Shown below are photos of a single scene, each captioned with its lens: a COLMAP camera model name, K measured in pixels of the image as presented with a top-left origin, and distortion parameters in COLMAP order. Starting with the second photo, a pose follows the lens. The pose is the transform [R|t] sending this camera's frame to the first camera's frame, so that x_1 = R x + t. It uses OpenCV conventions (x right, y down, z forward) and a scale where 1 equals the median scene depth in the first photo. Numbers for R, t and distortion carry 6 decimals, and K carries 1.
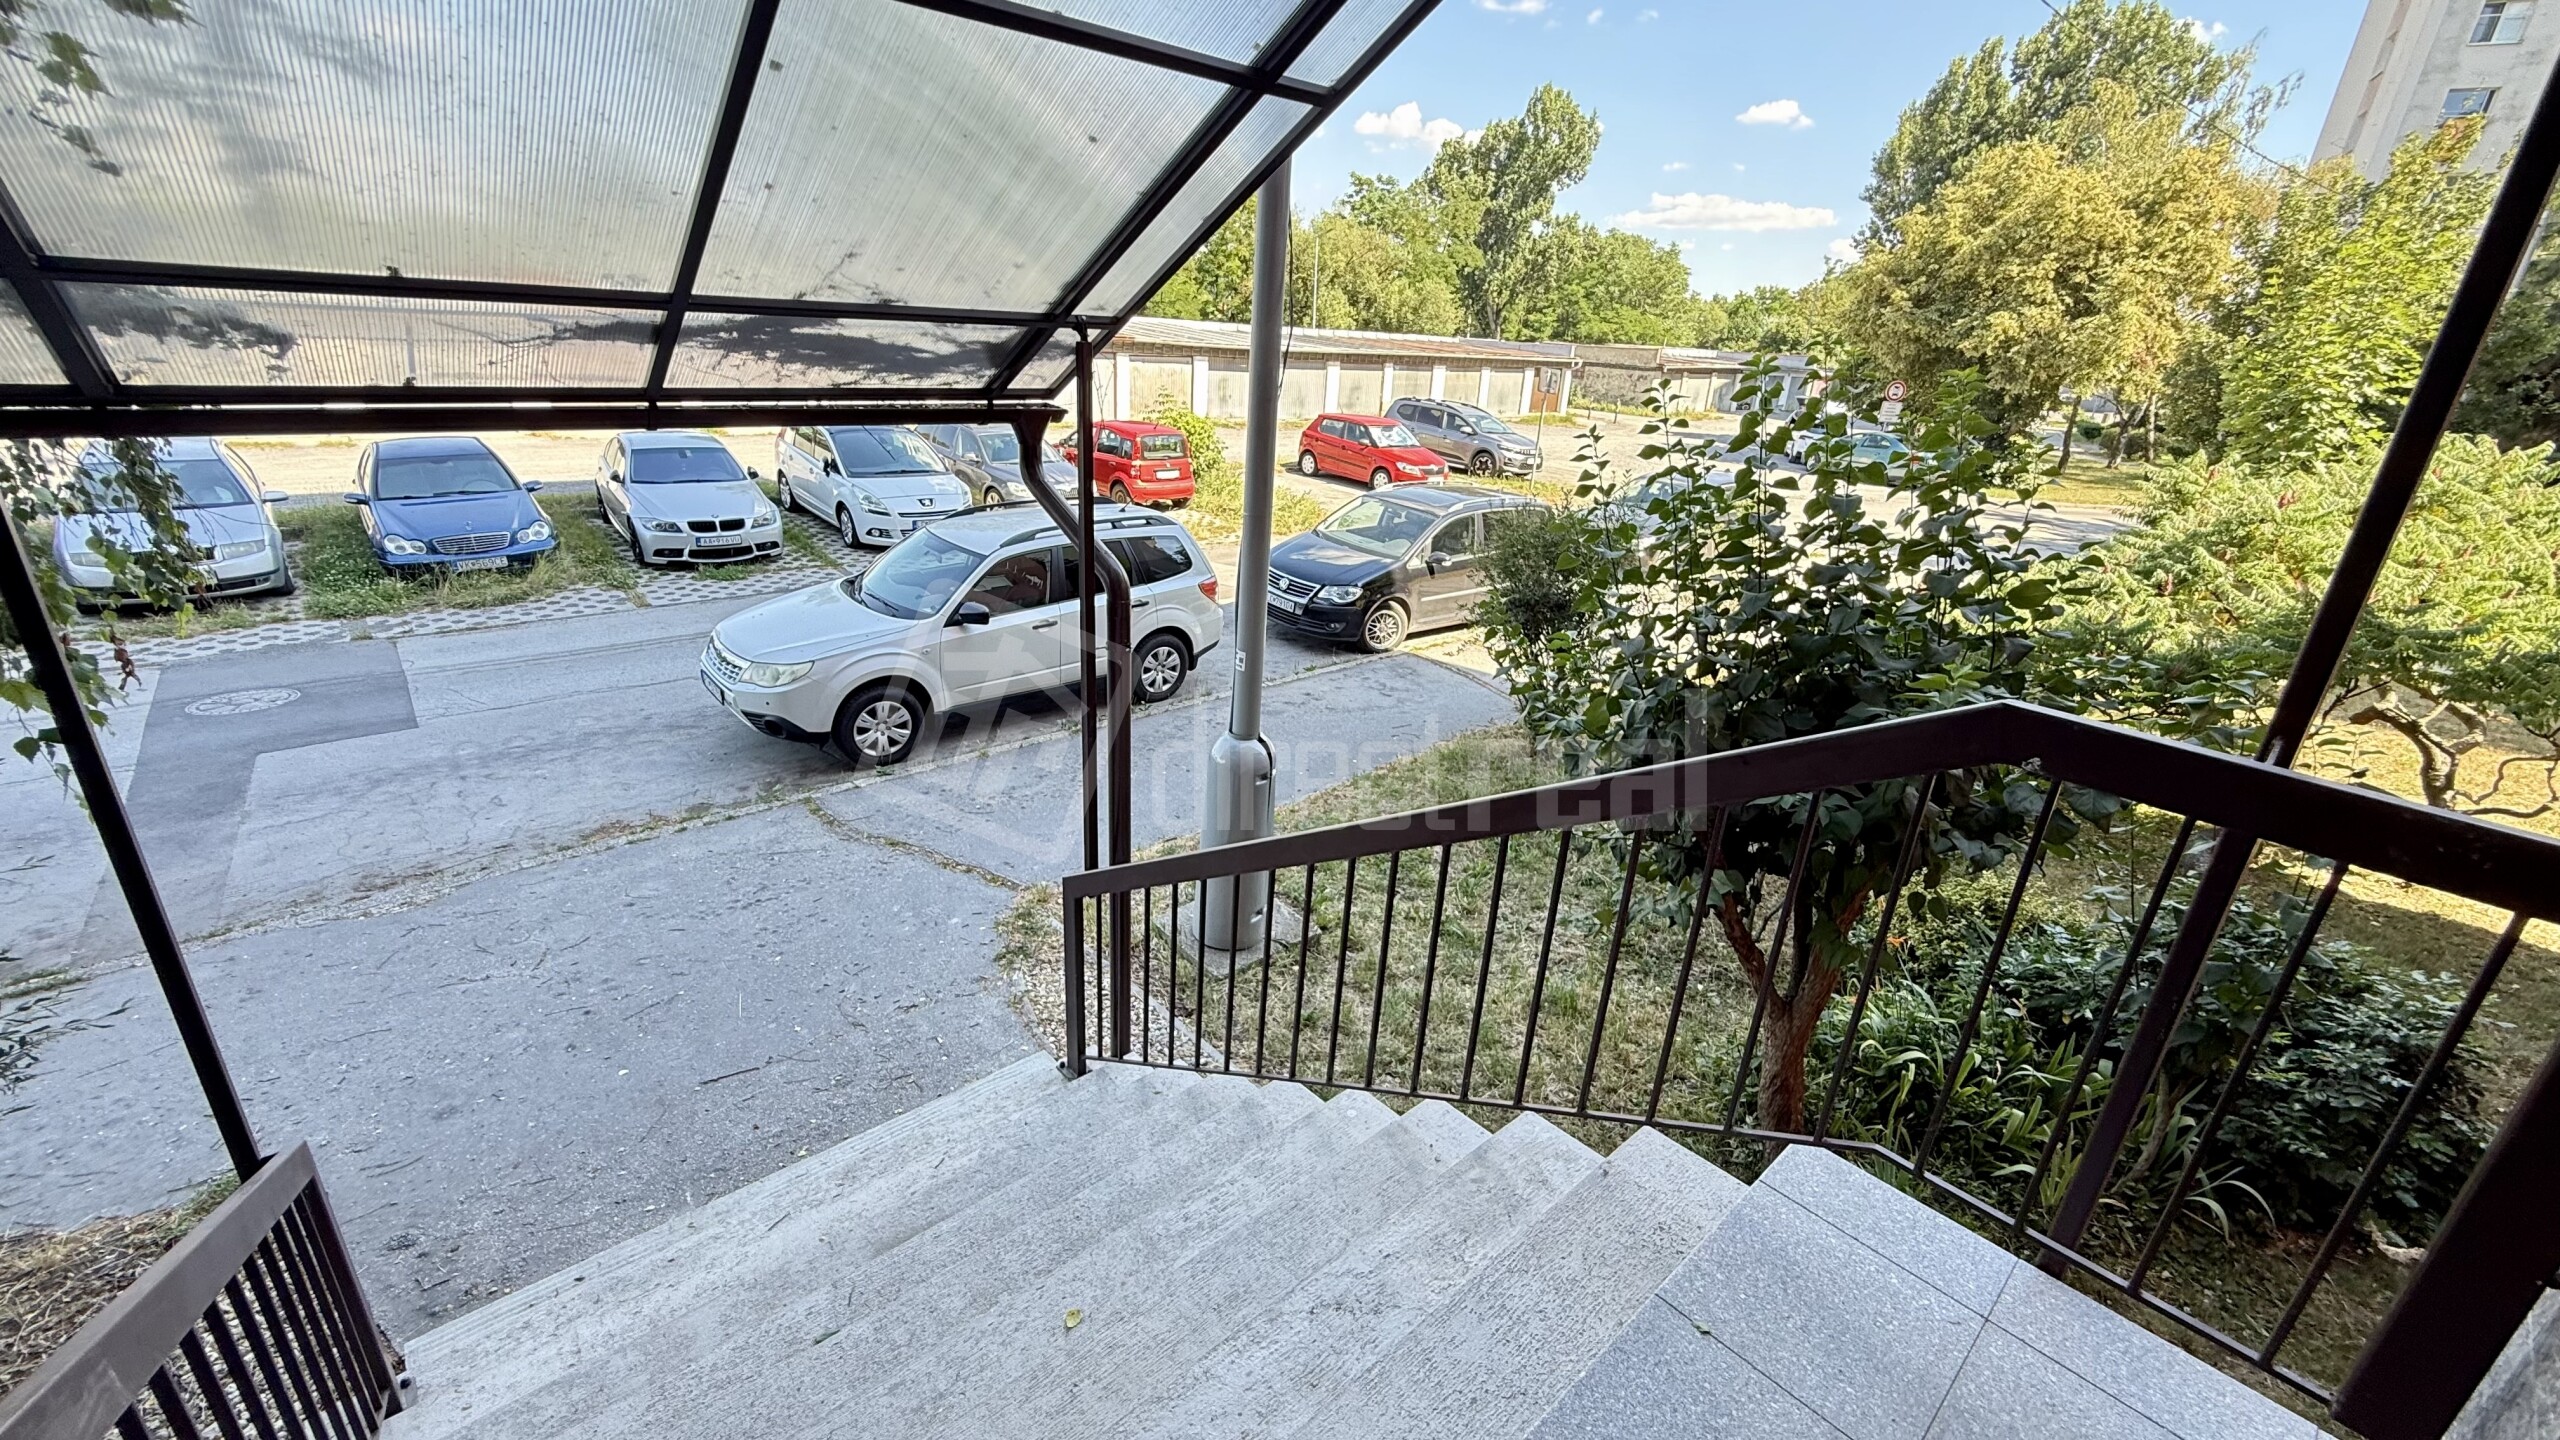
lens RADIAL K [[1022.0, 0, 1277.1], [0, 1022.0, 717.3], [0, 0, 1]] dist [0.002281, 0.001092]
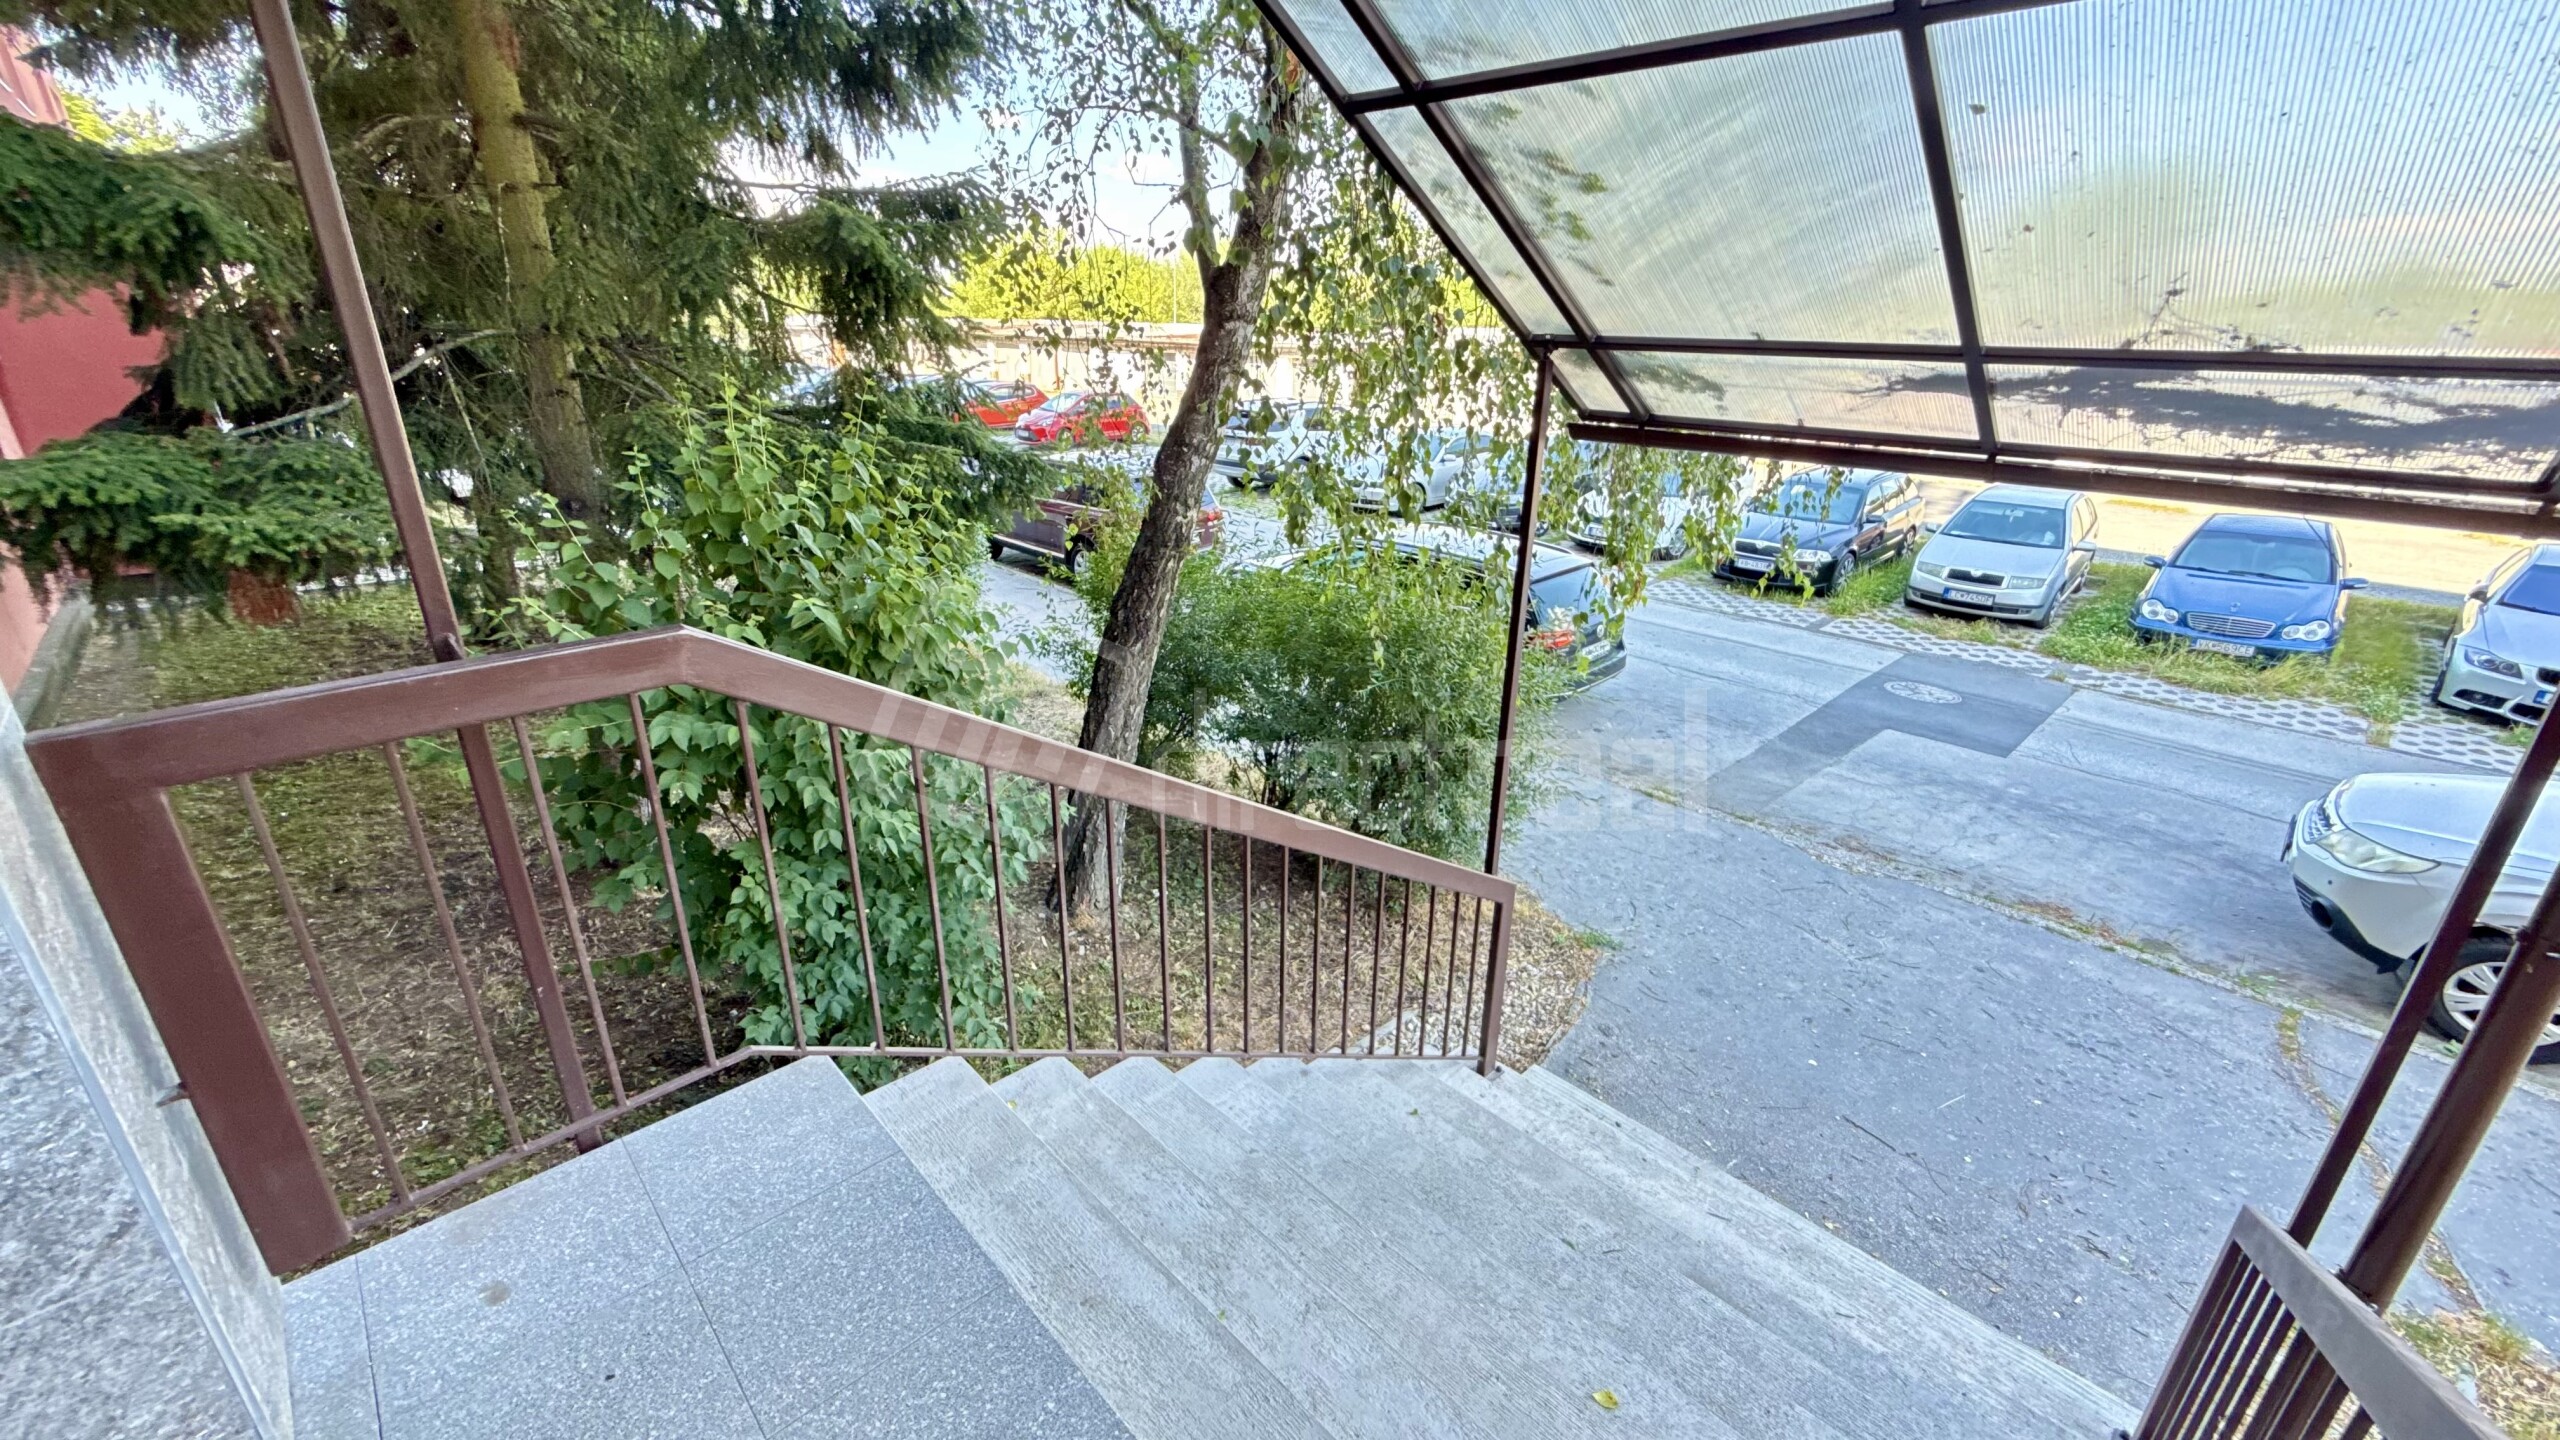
lens RADIAL K [[1022.0, 0, 1277.1], [0, 1022.0, 717.3], [0, 0, 1]] dist [0.002281, 0.001092]
pose [[0.047340, 0.310625, -0.949353, 0.182559], [-0.375537, 0.886227, 0.271244, -0.042057], [0.925597, 0.343677, 0.158606, 0.132018]]
